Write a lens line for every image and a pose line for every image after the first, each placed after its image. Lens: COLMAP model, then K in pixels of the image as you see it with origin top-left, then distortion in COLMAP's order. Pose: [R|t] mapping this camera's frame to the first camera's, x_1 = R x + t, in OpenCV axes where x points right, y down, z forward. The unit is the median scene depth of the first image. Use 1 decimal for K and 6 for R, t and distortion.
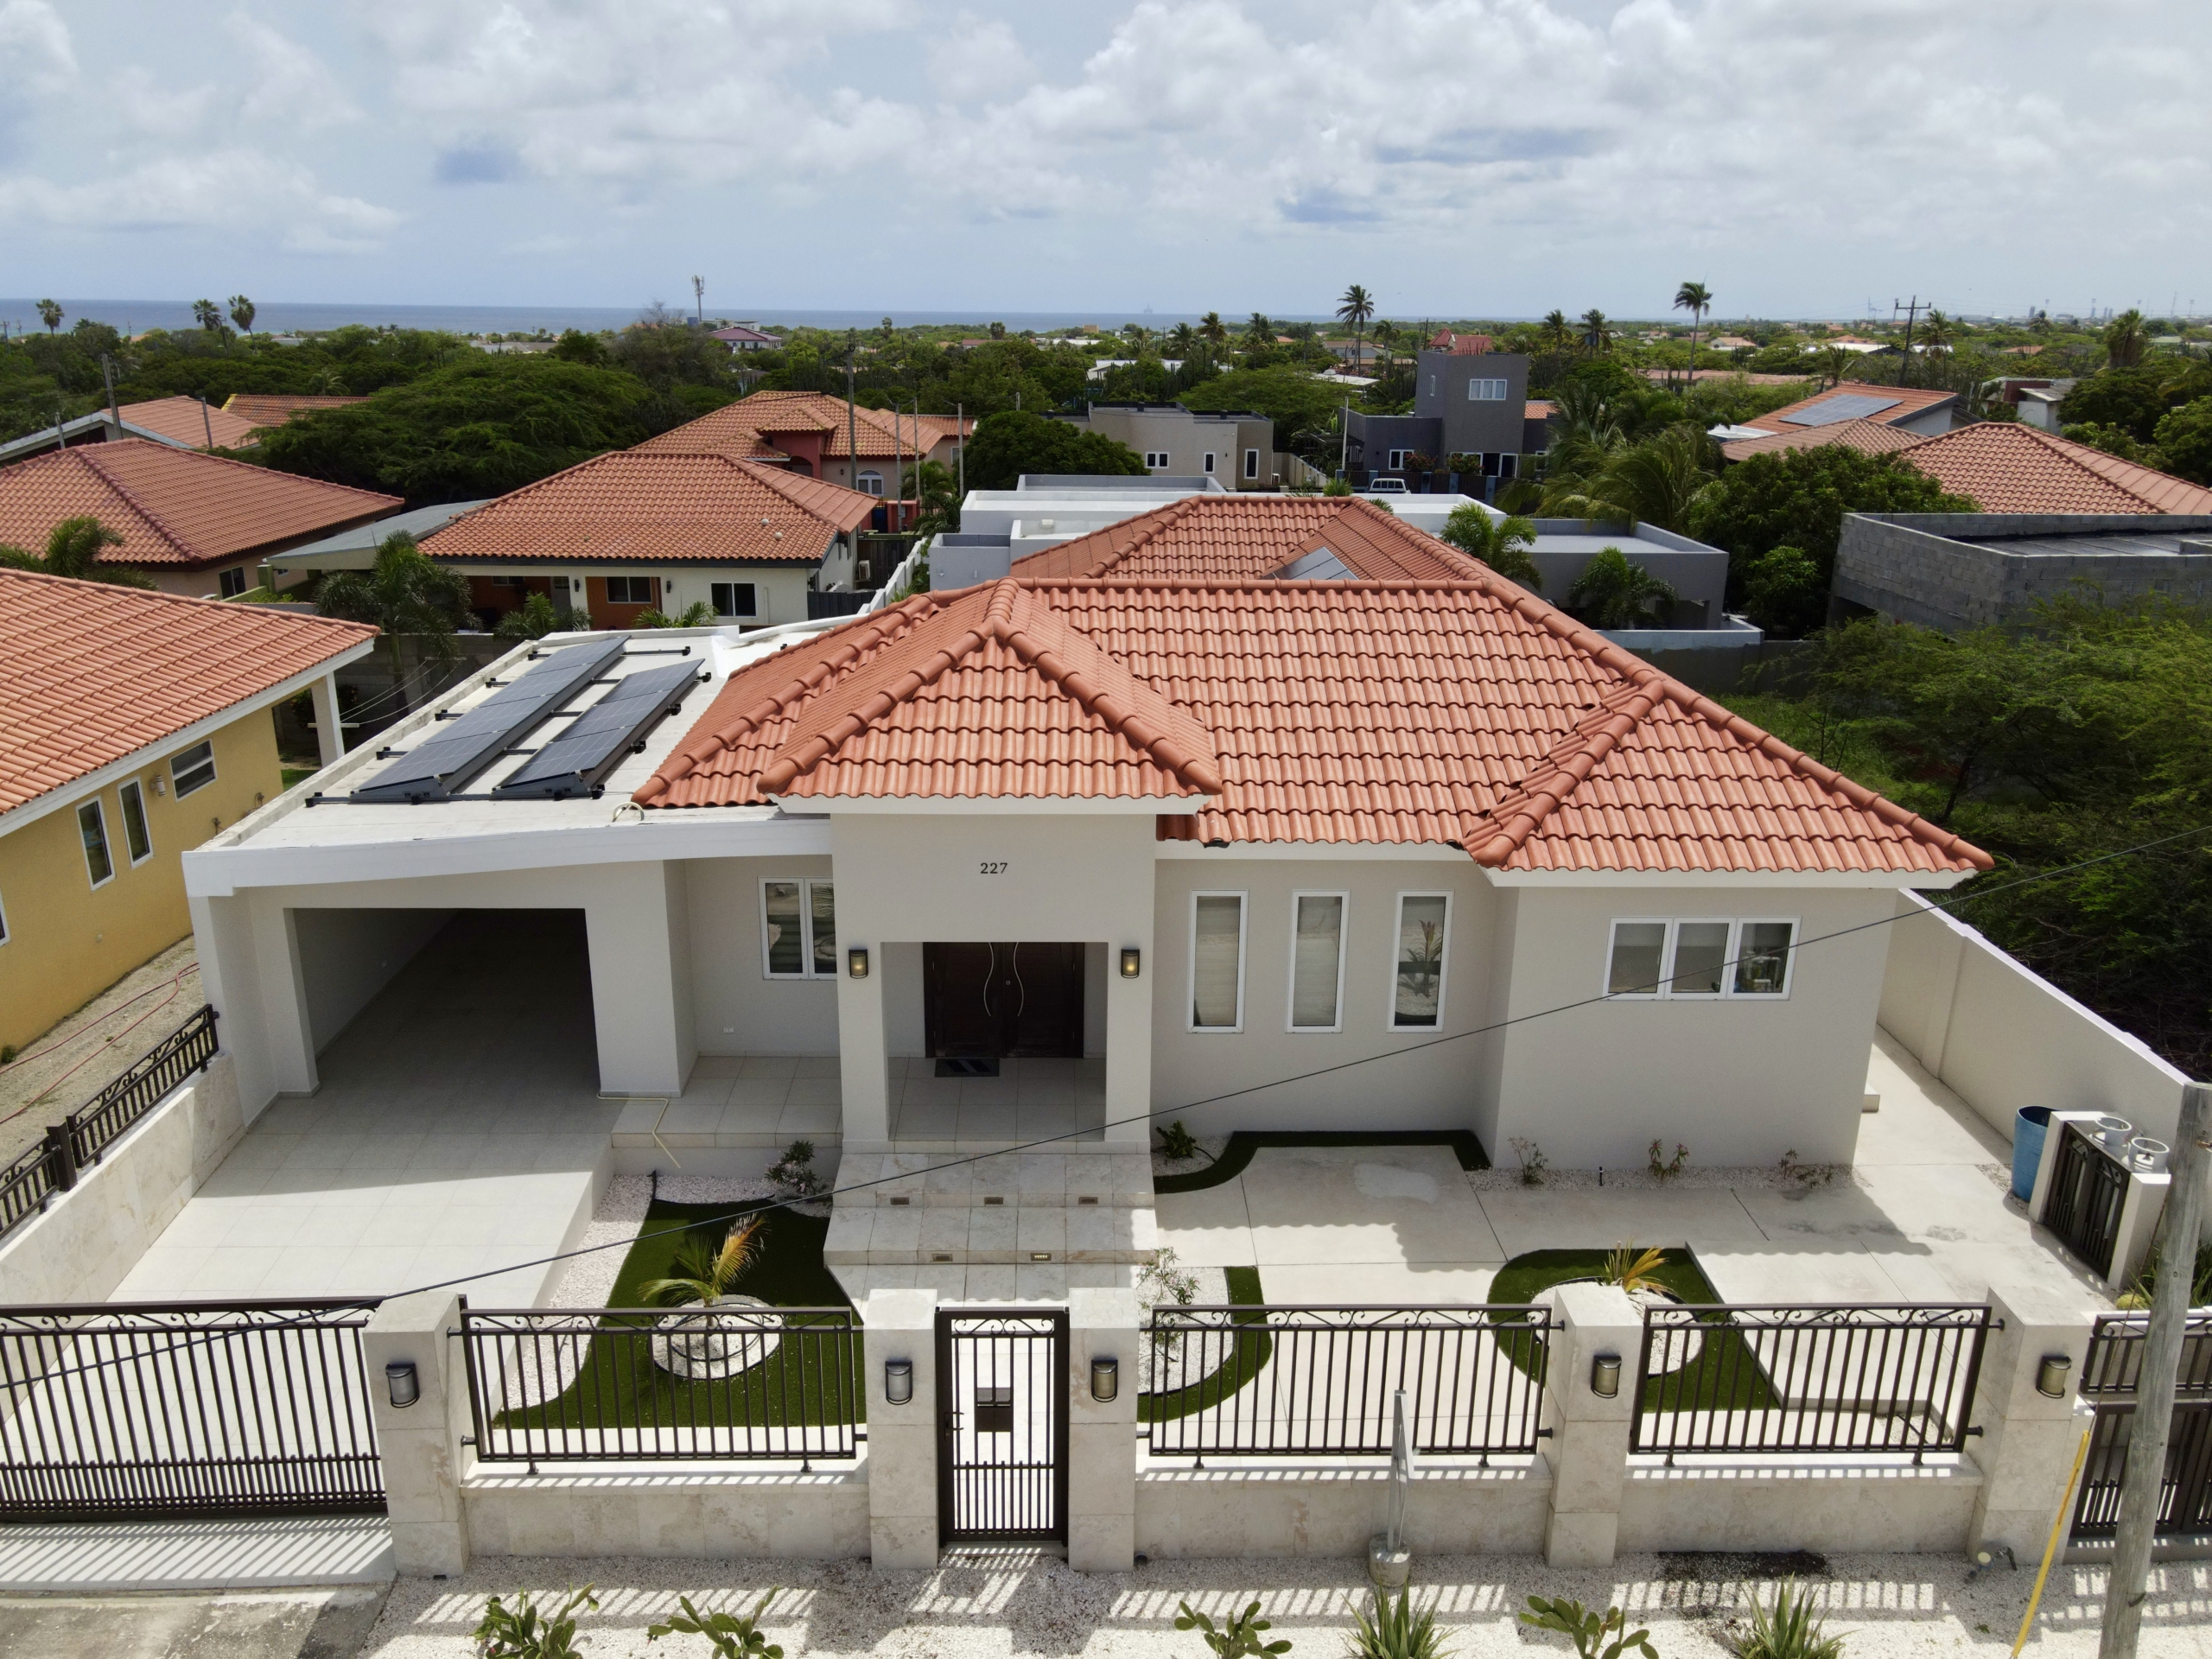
lens RADIAL K [[1606.1, 0, 1109.3], [0, 1606.1, 819.2], [0, 0, 1]] dist [-0.002115, 0.042135]
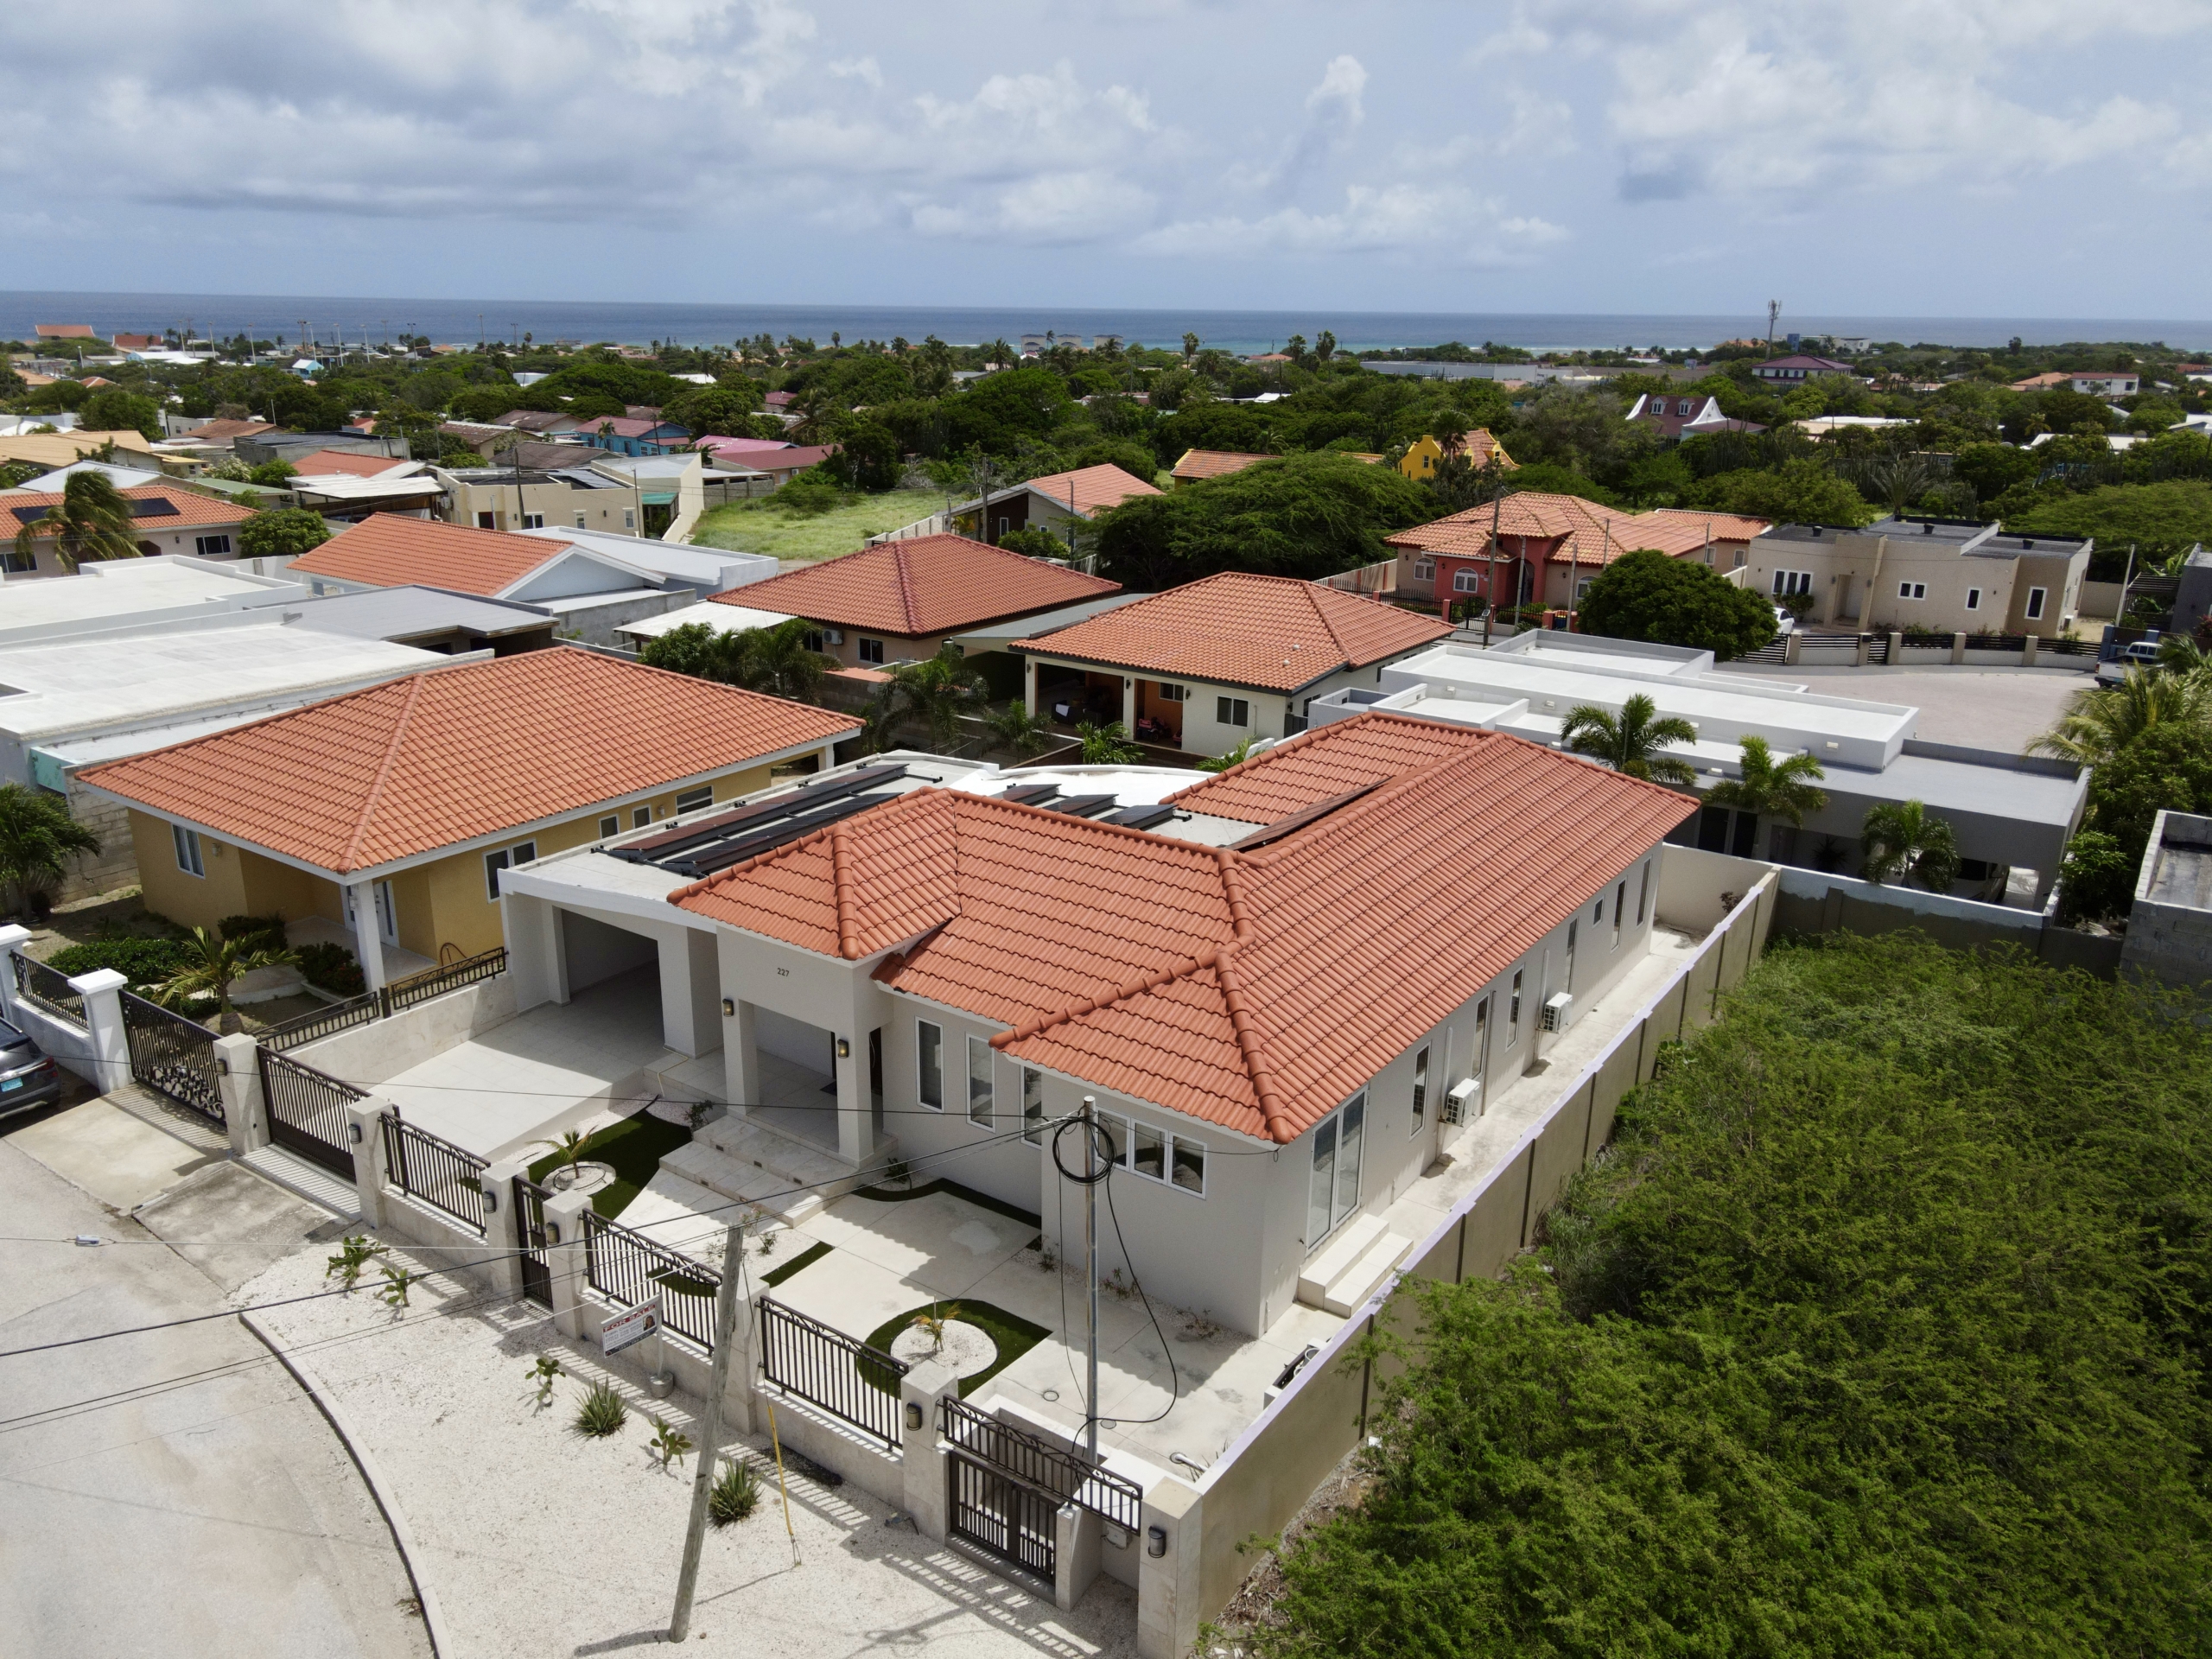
lens RADIAL K [[1616.3, 0, 1133.9], [0, 1616.3, 838.8], [0, 0, 1]] dist [0.004726, 0.039887]
pose [[0.810946, 0.188188, -0.554032, 1.161069], [-0.186286, 0.980636, 0.060423, -0.282877], [0.554674, 0.054209, 0.830300, -0.217352]]
